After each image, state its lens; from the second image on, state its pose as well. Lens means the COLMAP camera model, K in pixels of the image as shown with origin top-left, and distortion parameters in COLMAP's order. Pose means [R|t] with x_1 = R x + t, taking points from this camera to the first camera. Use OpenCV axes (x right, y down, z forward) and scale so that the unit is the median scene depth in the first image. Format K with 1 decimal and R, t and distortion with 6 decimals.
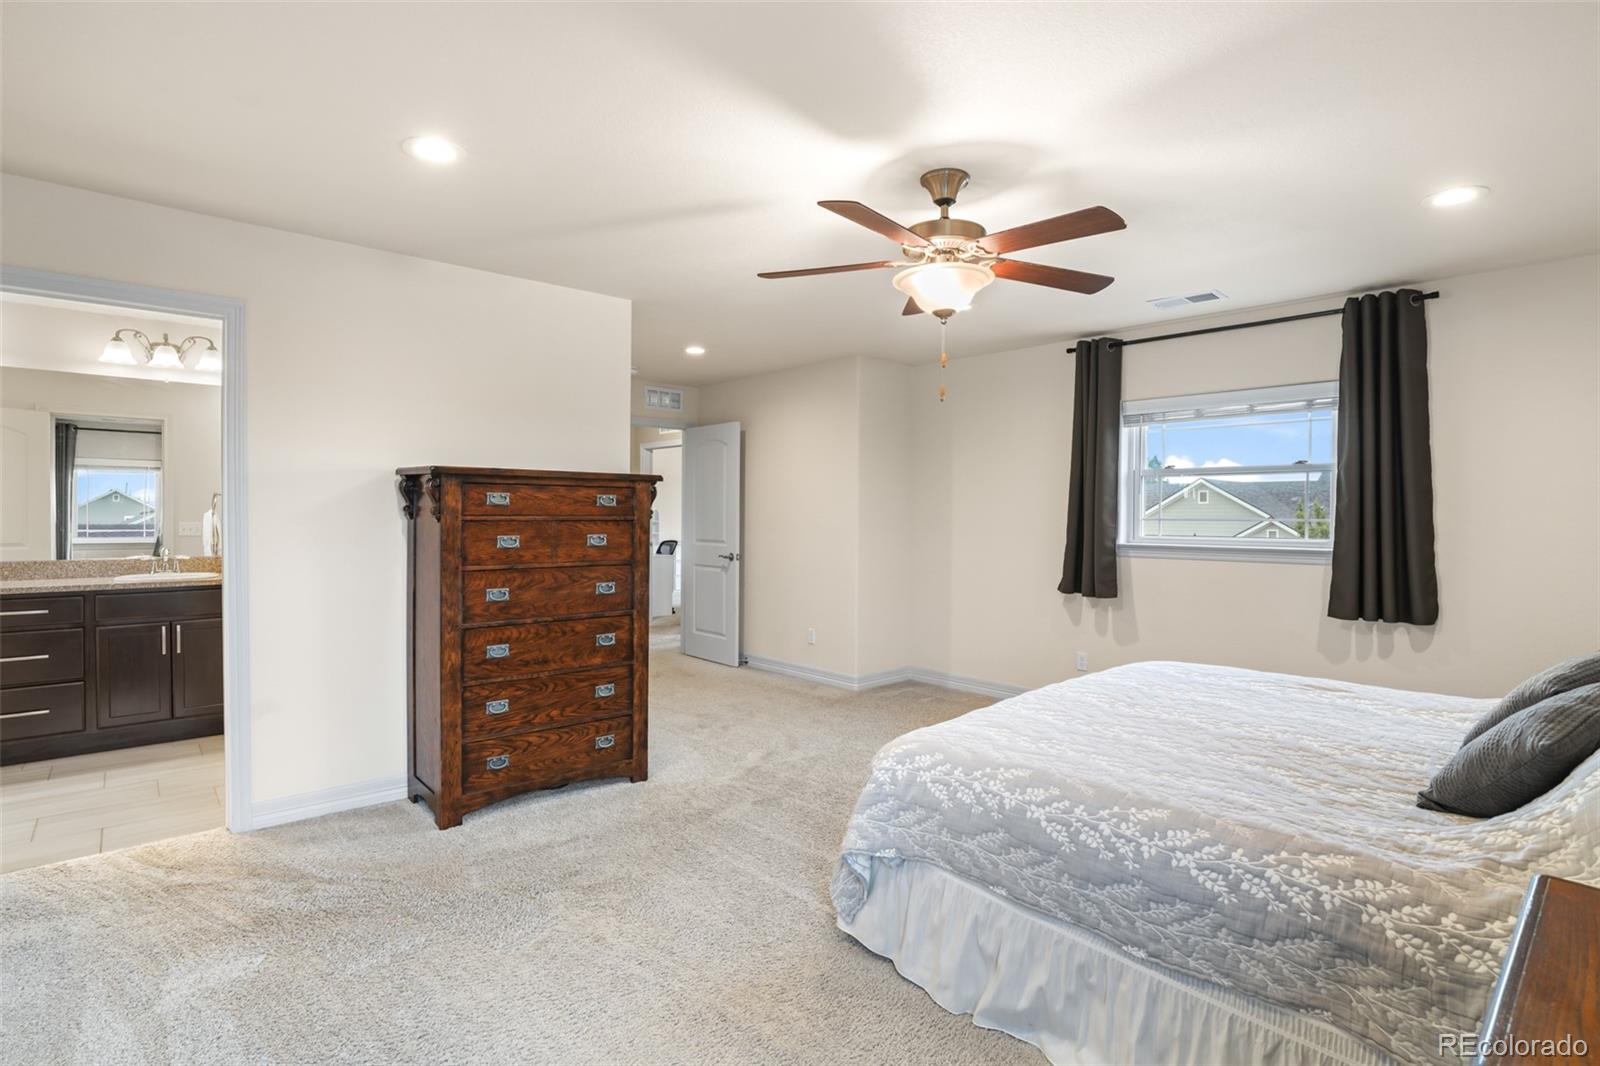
lens RADIAL K [[797.5, 0, 795.8], [0, 797.5, 515.8], [0, 0, 1]] dist [-0.074488, 0.032065]
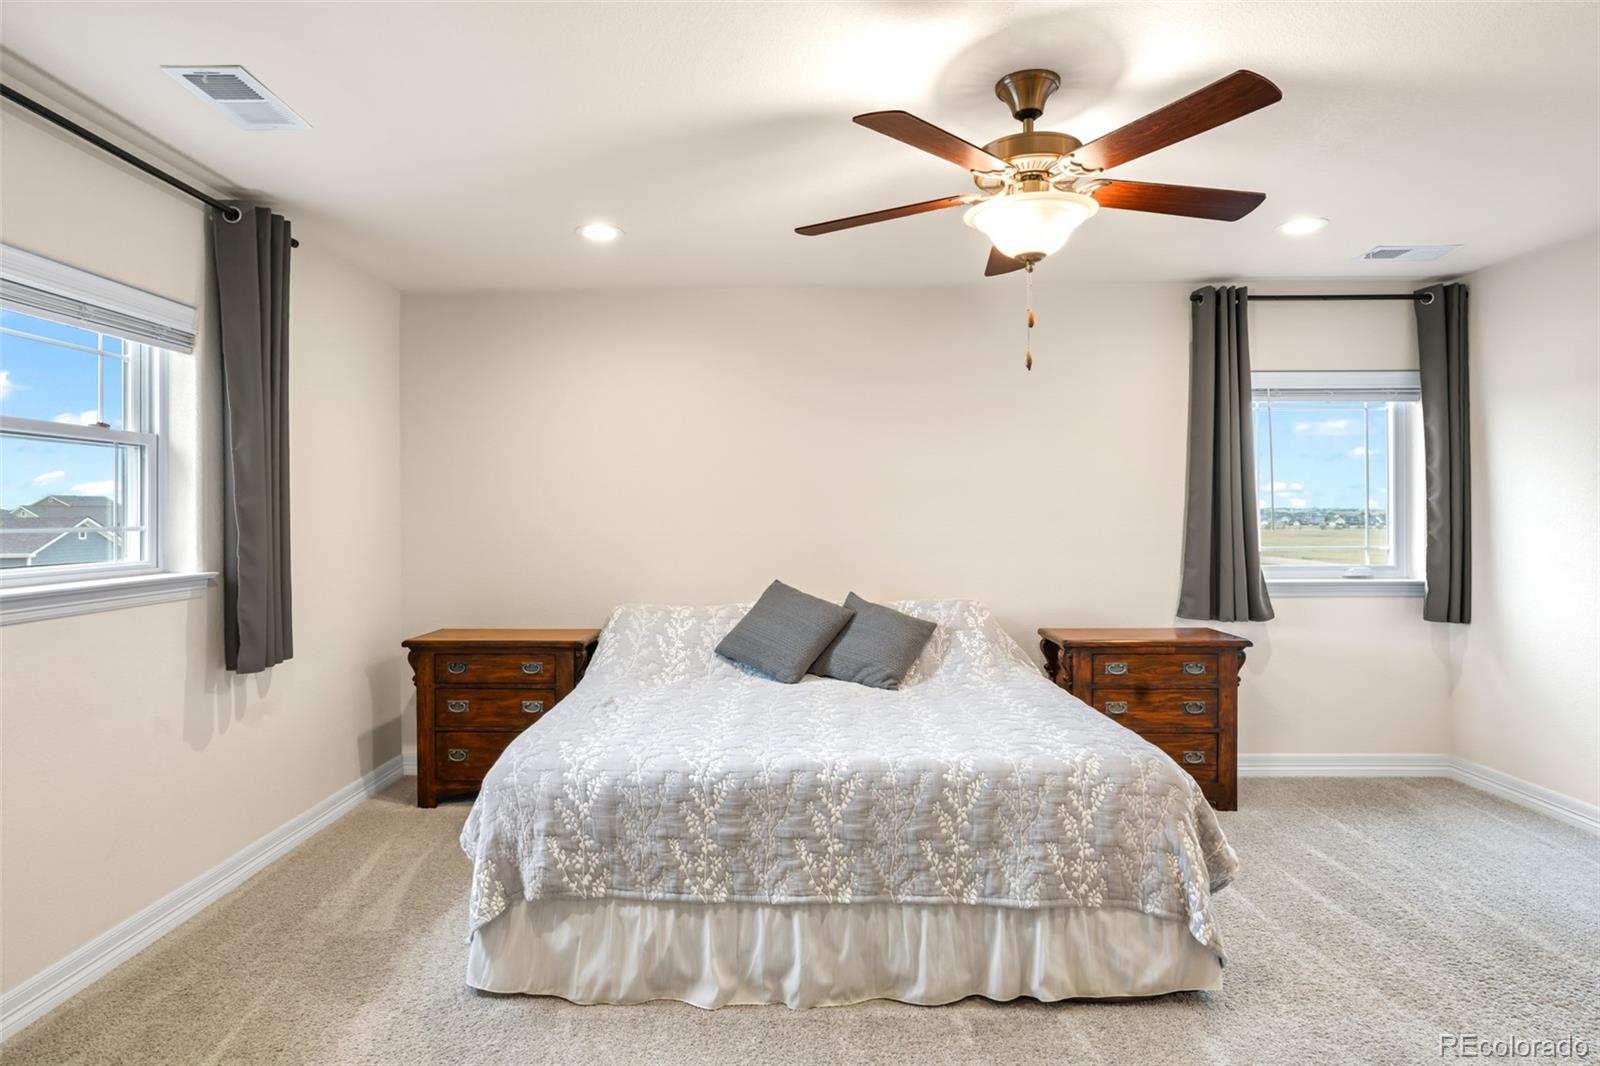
lens RADIAL K [[892.6, 0, 795.7], [0, 892.6, 516.1], [0, 0, 1]] dist [-0.000568, -0.000070]
pose [[-0.746235, -0.003606, 0.665673, -0.174777], [0.001219, 0.999976, 0.006784, -0.008203], [-0.665681, 0.005873, -0.746213, 1.332952]]
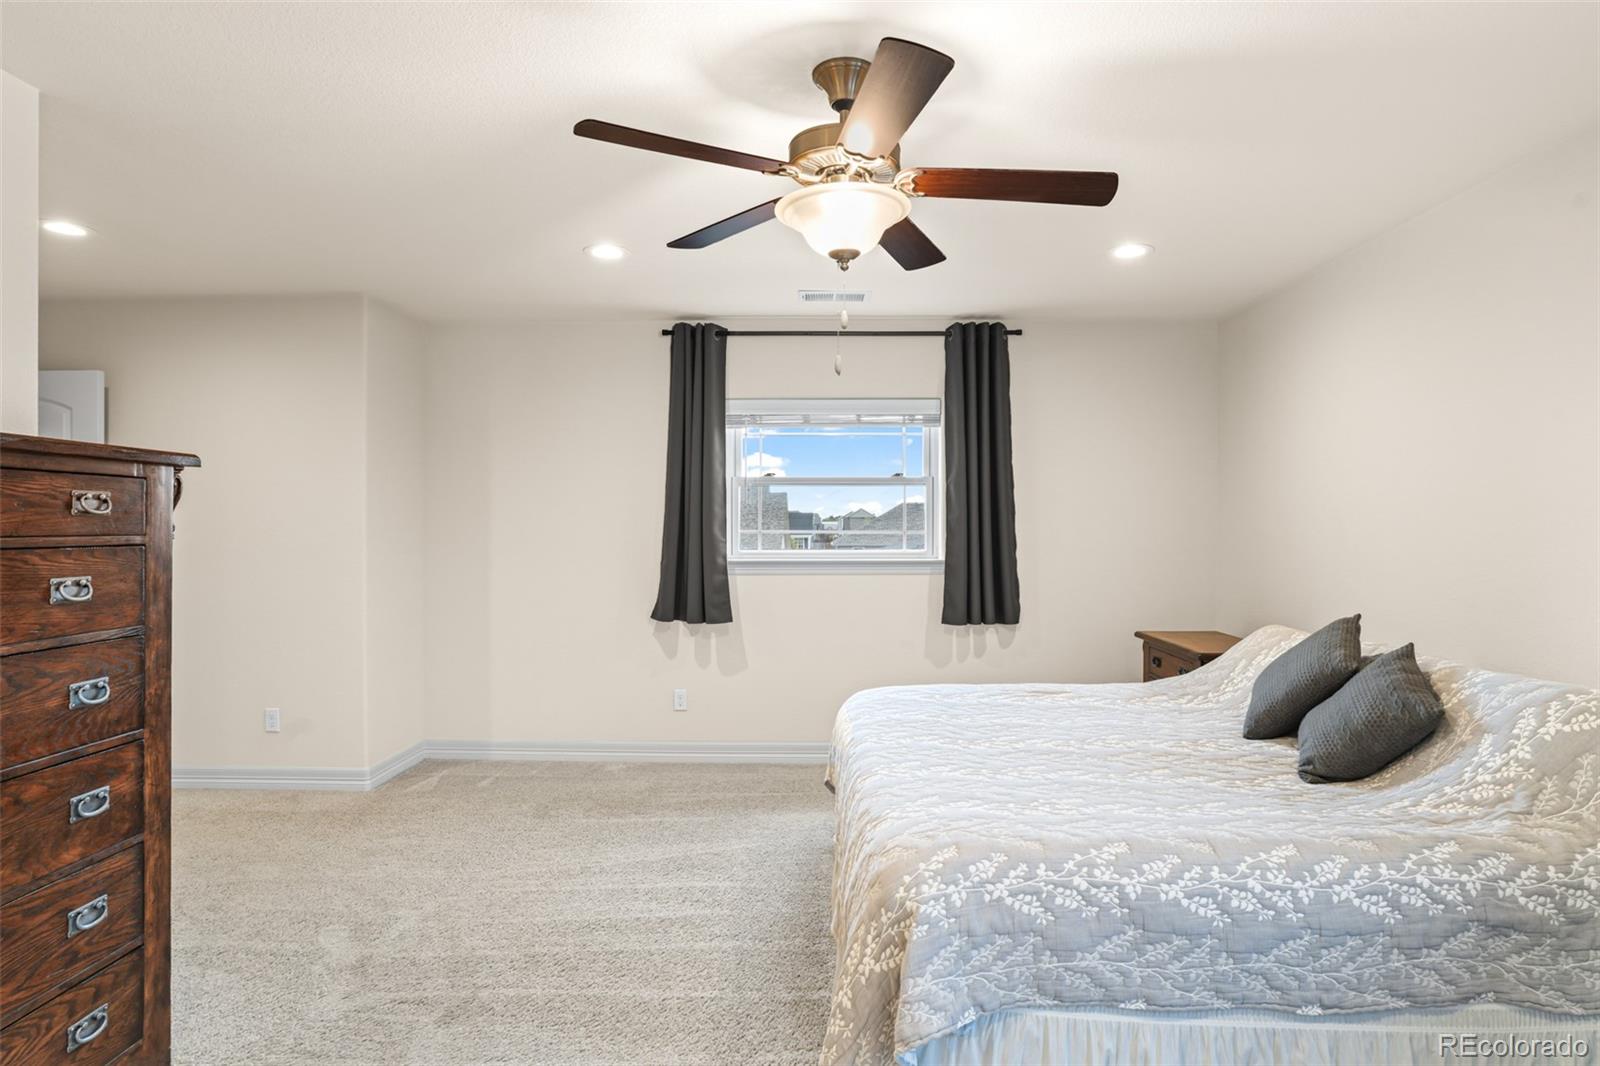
lens RADIAL K [[875.3, 0, 806.4], [0, 875.3, 526.8], [0, 0, 1]] dist [-0.062987, 0.032189]
pose [[0.673746, -0.005002, 0.738946, -0.328829], [0.005915, 0.999982, 0.001376, -0.003532], [-0.738939, 0.003444, 0.673763, 0.363409]]
